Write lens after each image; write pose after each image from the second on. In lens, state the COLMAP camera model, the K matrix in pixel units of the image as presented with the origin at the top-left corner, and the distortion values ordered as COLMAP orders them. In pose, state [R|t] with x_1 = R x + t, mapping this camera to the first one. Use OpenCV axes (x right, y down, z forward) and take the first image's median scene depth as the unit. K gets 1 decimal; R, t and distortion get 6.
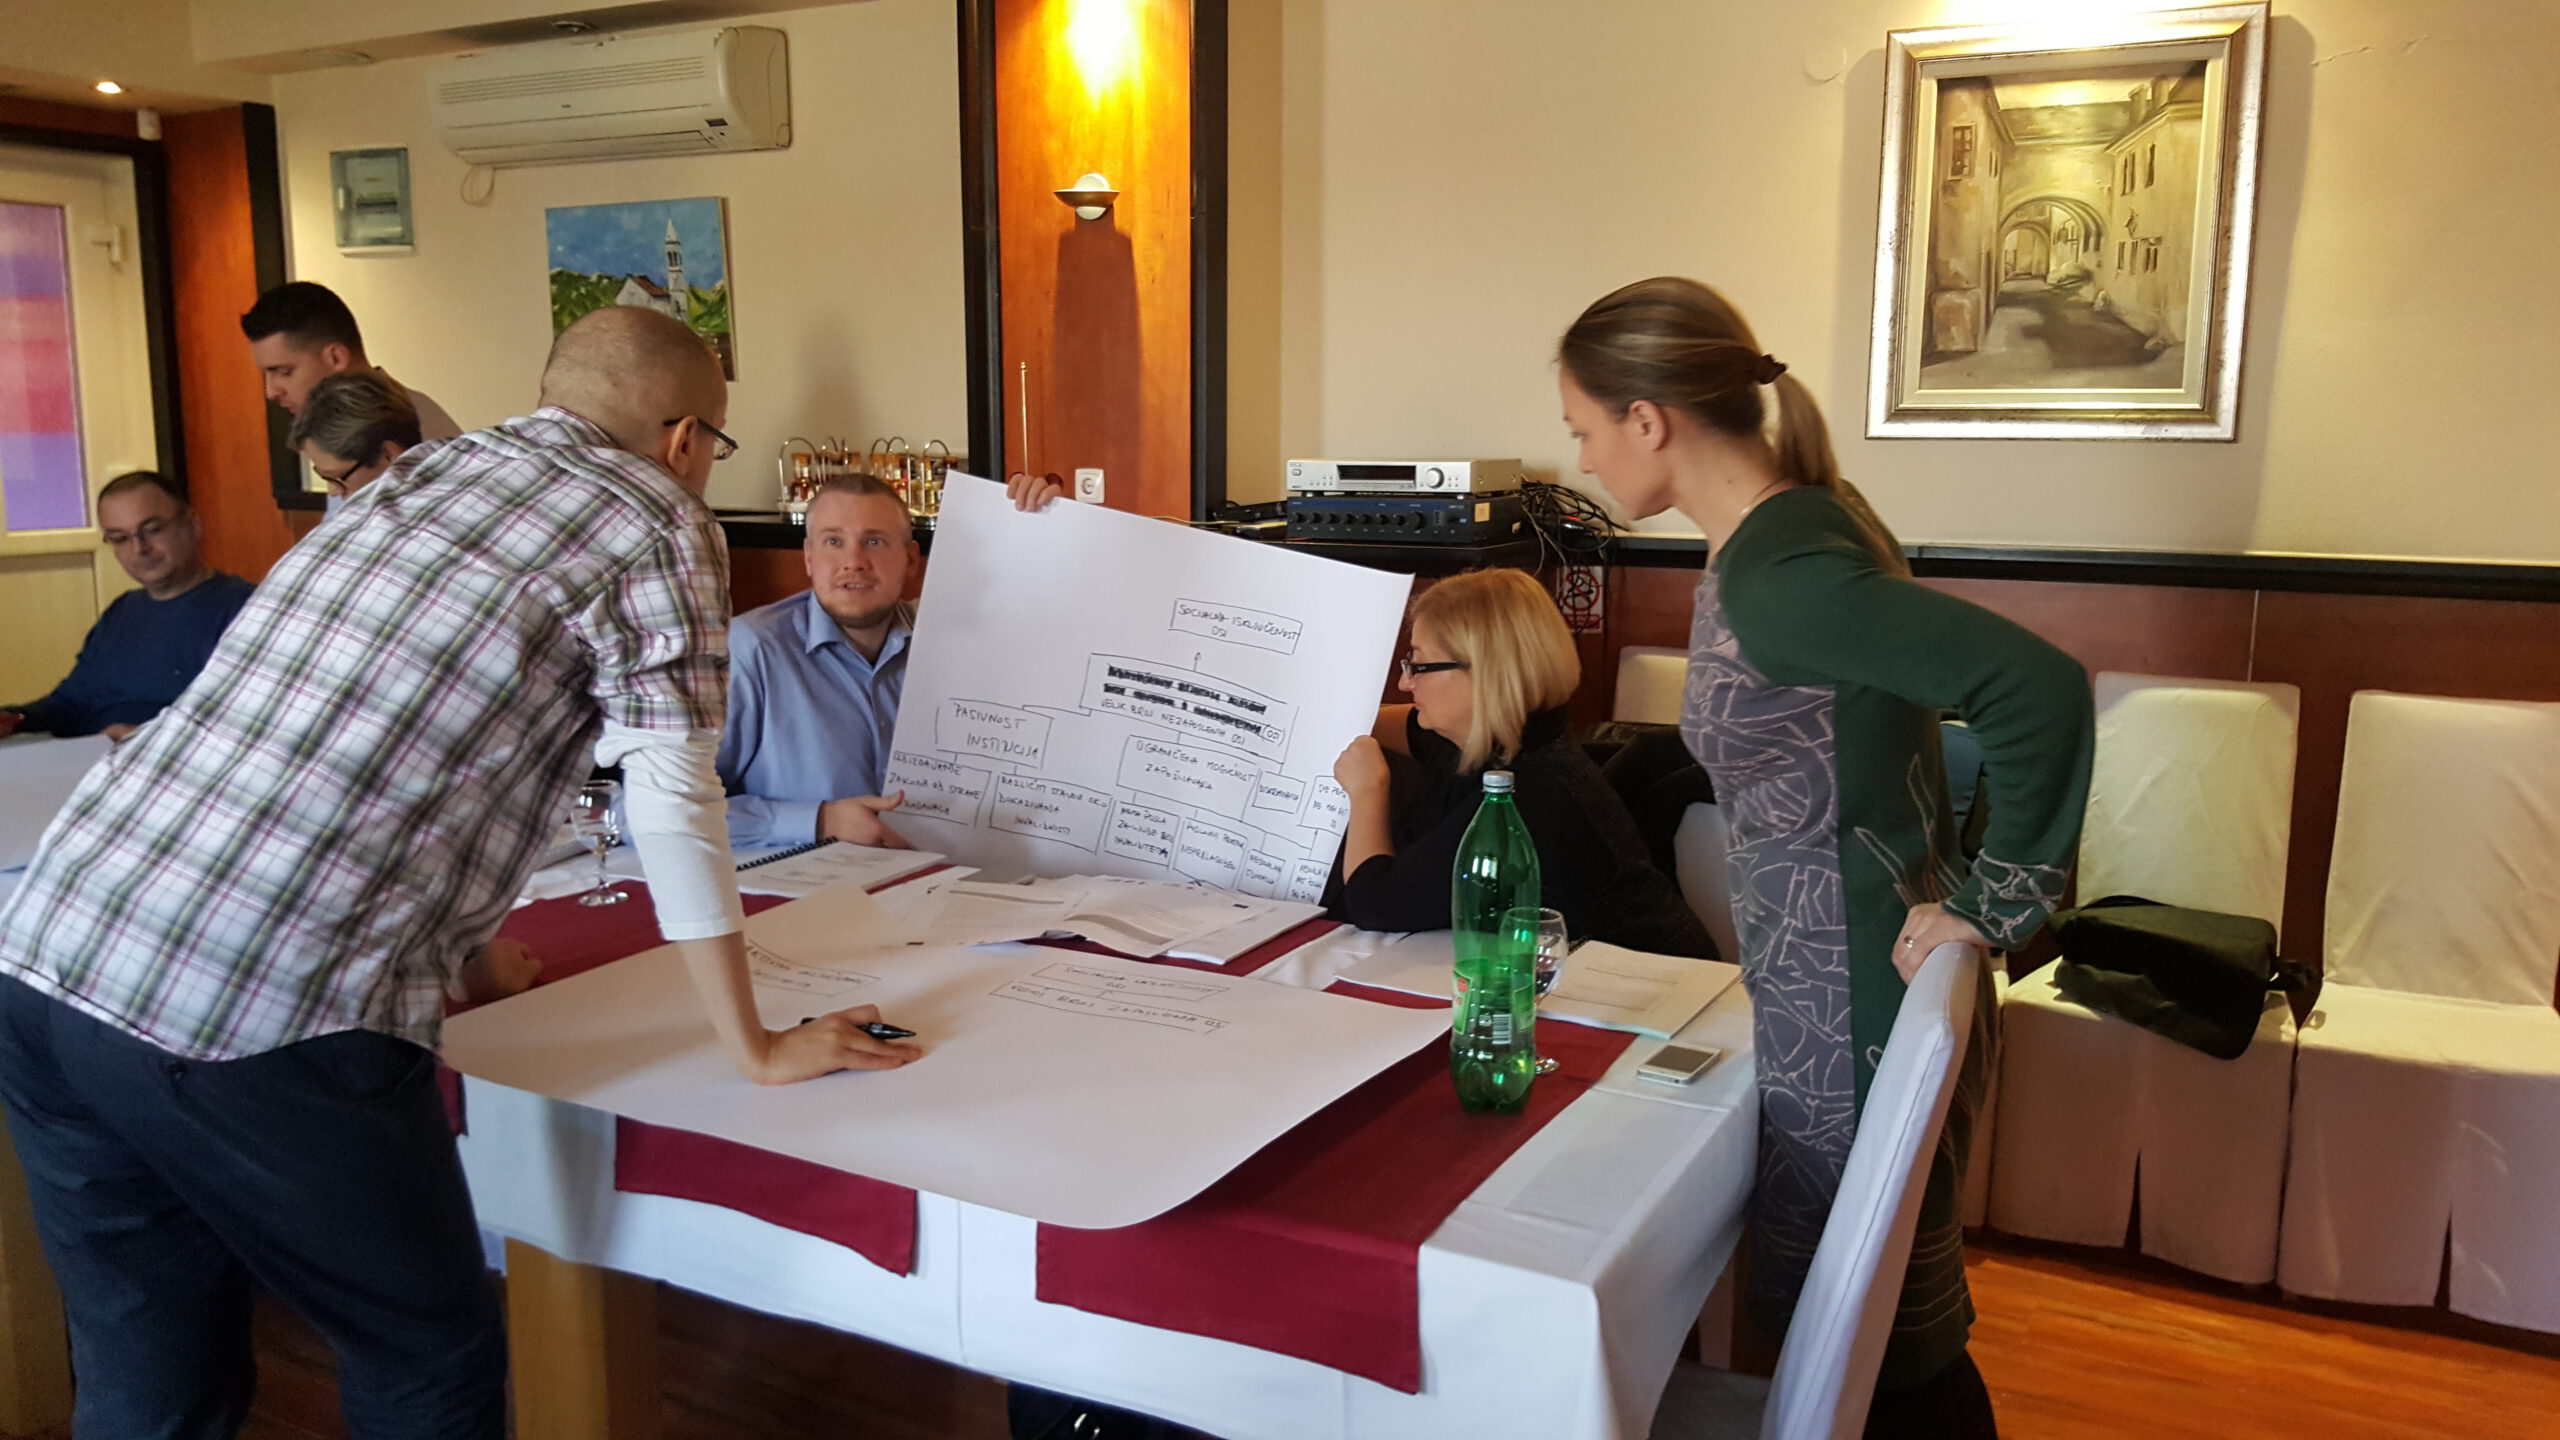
lens RADIAL K [[1830.5, 0, 1288.1], [0, 1830.5, 725.9], [0, 0, 1]] dist [-0.009685, -0.032960]
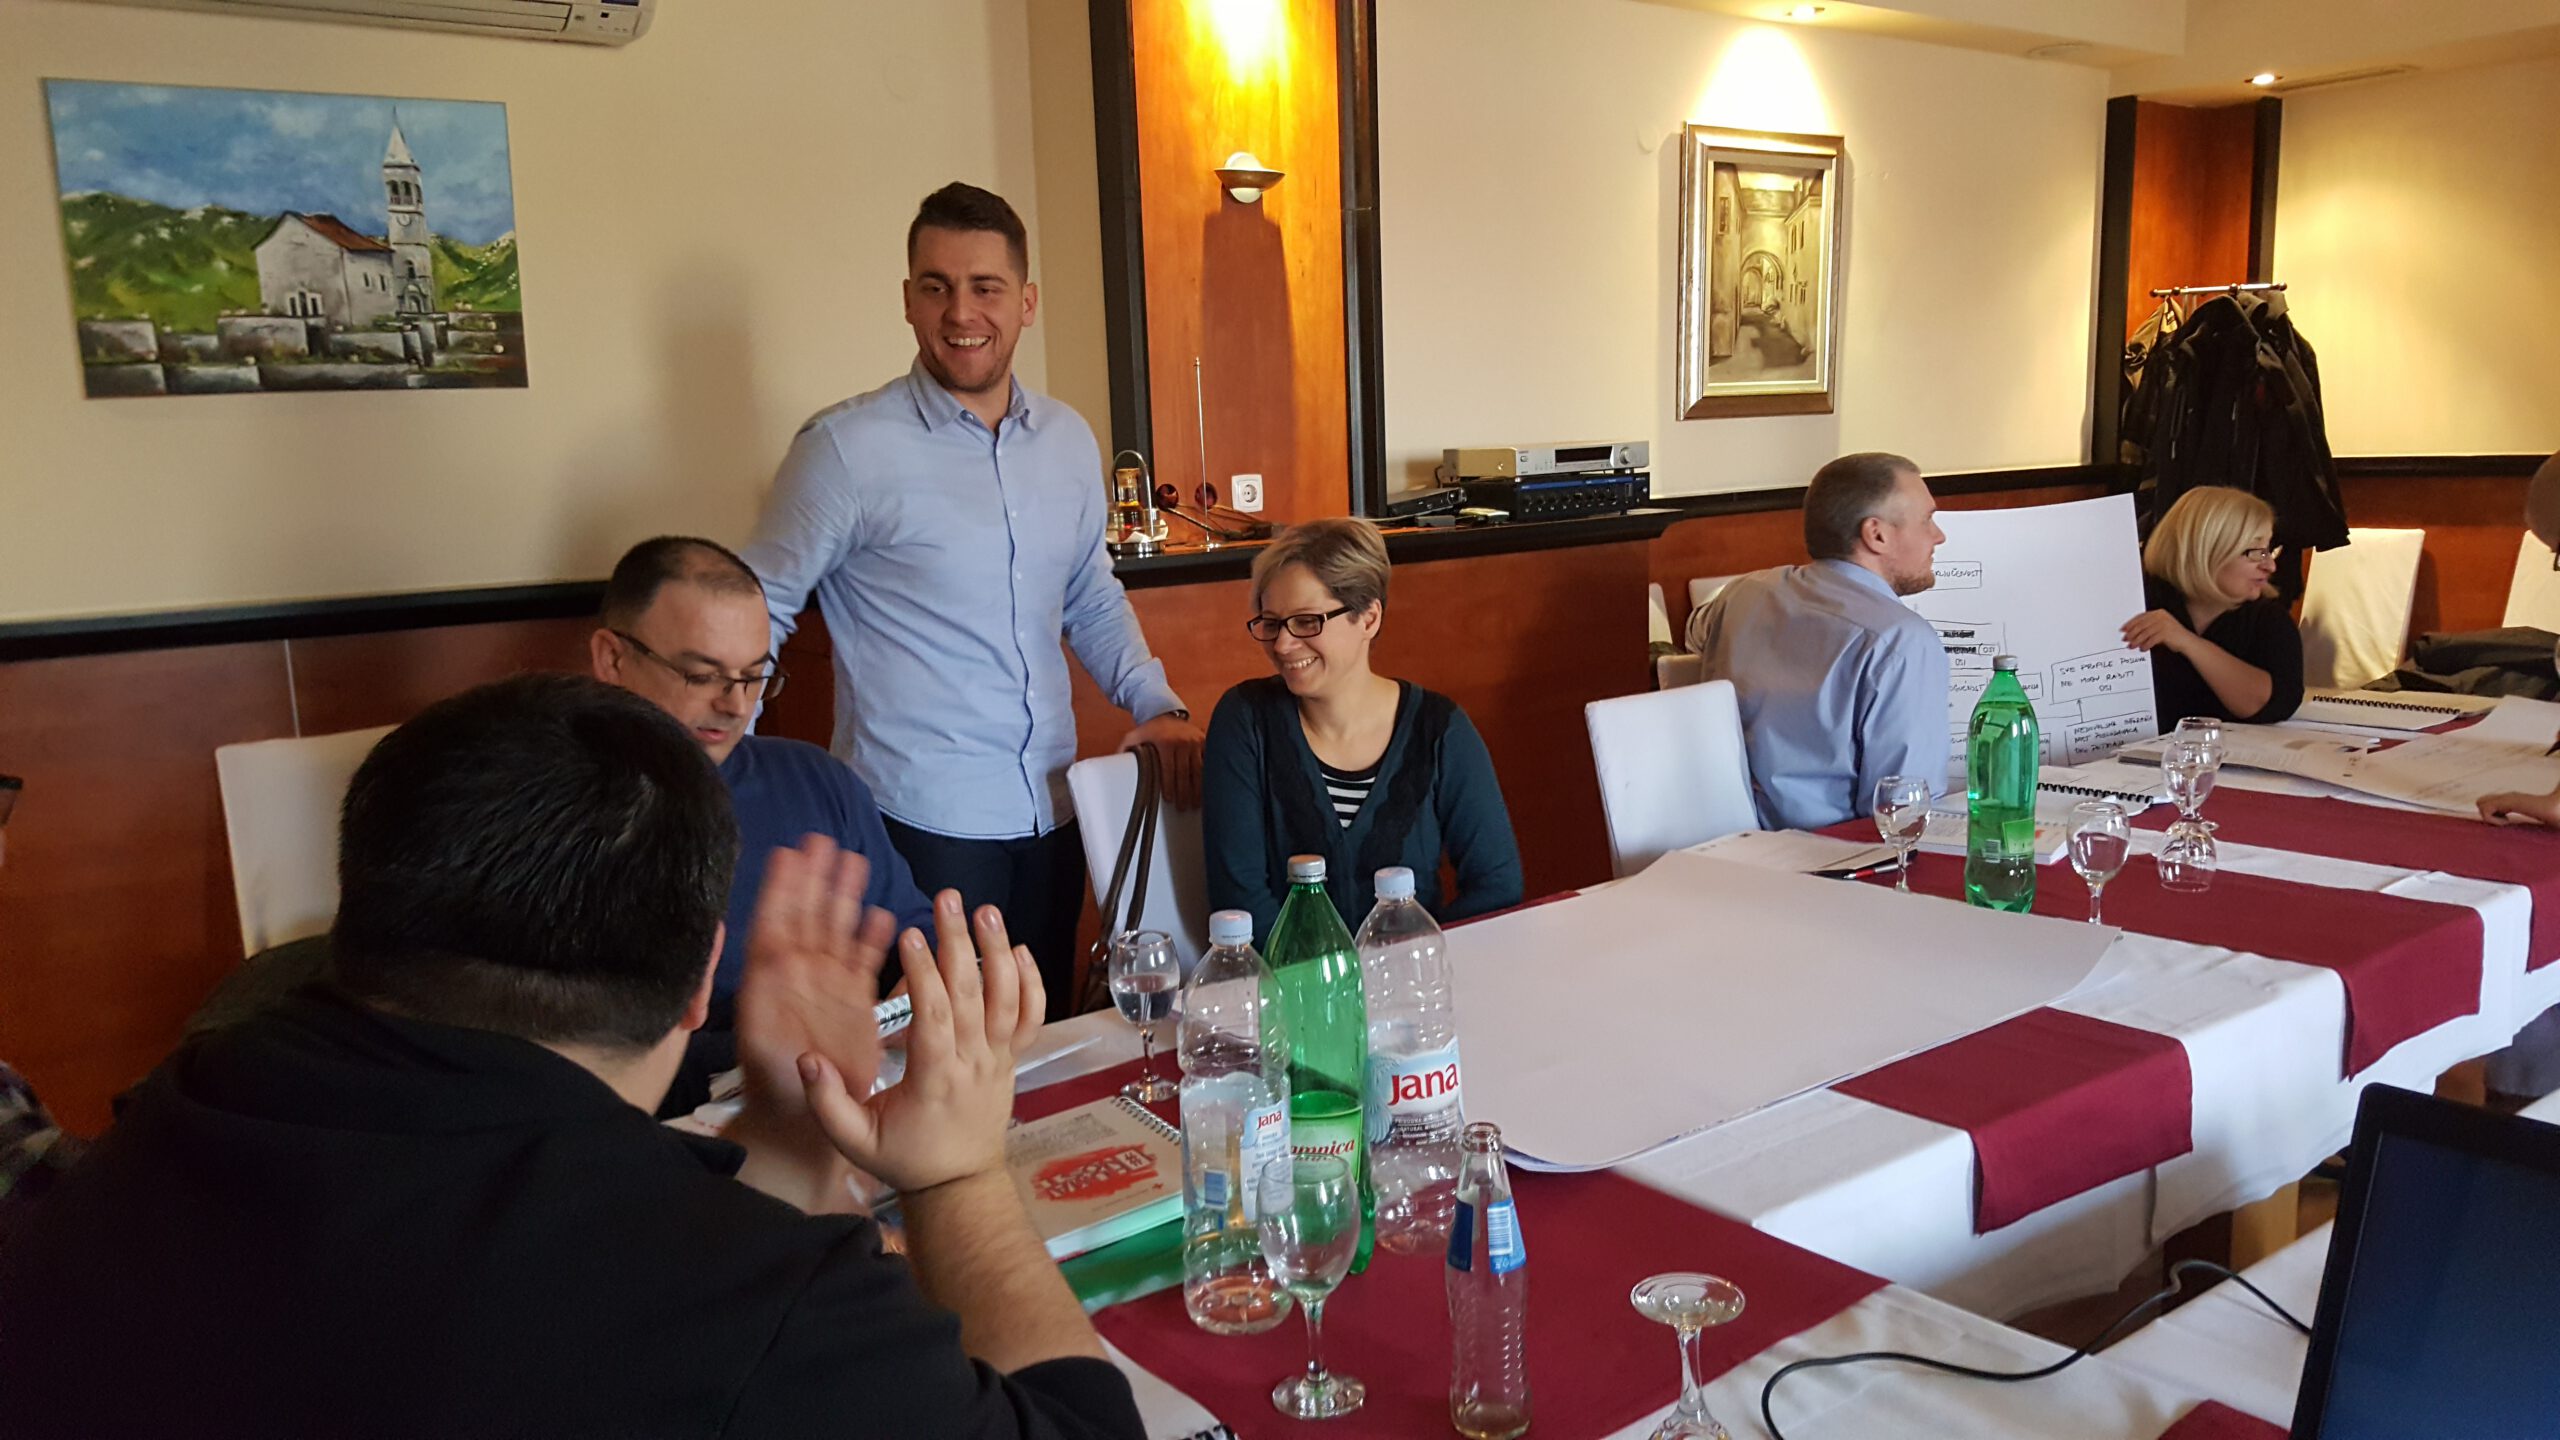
lens RADIAL K [[1830.5, 0, 1364.4], [0, 1830.5, 779.9], [0, 0, 1]] dist [-0.009685, -0.032960]
pose [[0.440706, -0.186601, 0.878043, -0.951213], [0.187362, 0.975732, 0.113321, -0.086387], [-0.877880, 0.114571, 0.464973, 0.554711]]
